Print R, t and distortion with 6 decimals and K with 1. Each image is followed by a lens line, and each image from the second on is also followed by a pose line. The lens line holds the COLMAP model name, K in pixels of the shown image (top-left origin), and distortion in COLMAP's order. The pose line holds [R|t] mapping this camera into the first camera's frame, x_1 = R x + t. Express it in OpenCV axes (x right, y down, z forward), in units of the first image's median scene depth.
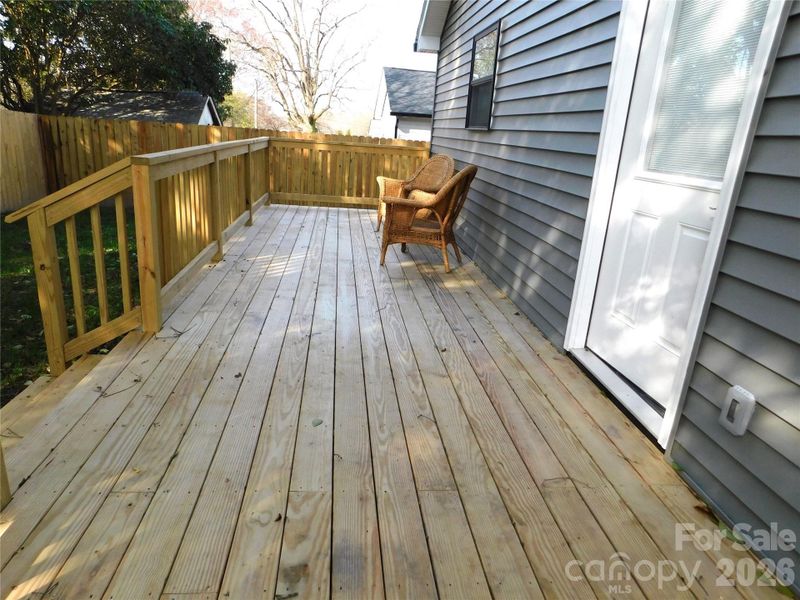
lens RADIAL K [[536.2, 0, 400.0], [0, 536.2, 300.0], [0, 0, 1]] dist [0.014768, -0.000204]
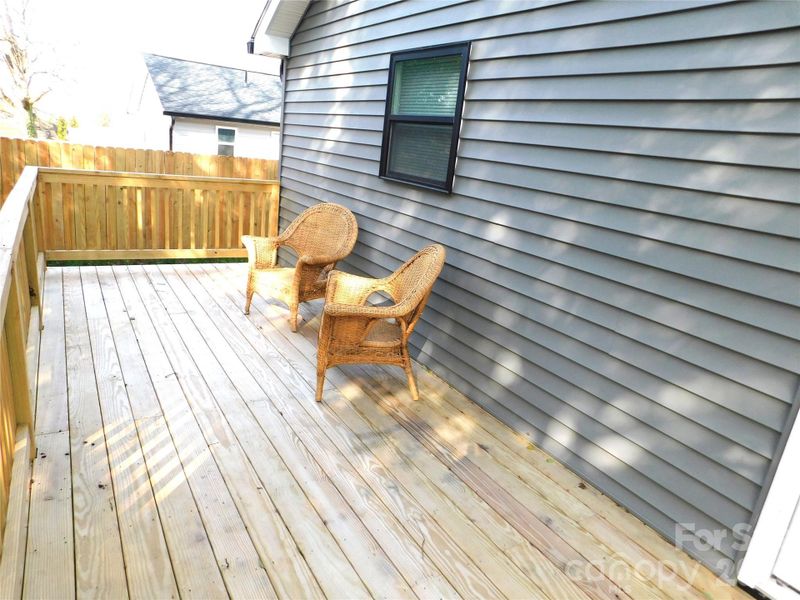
lens RADIAL K [[520.4, 0, 378.9], [0, 520.4, 303.3], [0, 0, 1]] dist [-0.068208, 0.059377]
pose [[0.899886, -0.096121, 0.425402, -0.227208], [0.078396, 0.995173, 0.059026, -0.218970], [-0.429022, -0.019767, 0.903078, 0.415095]]
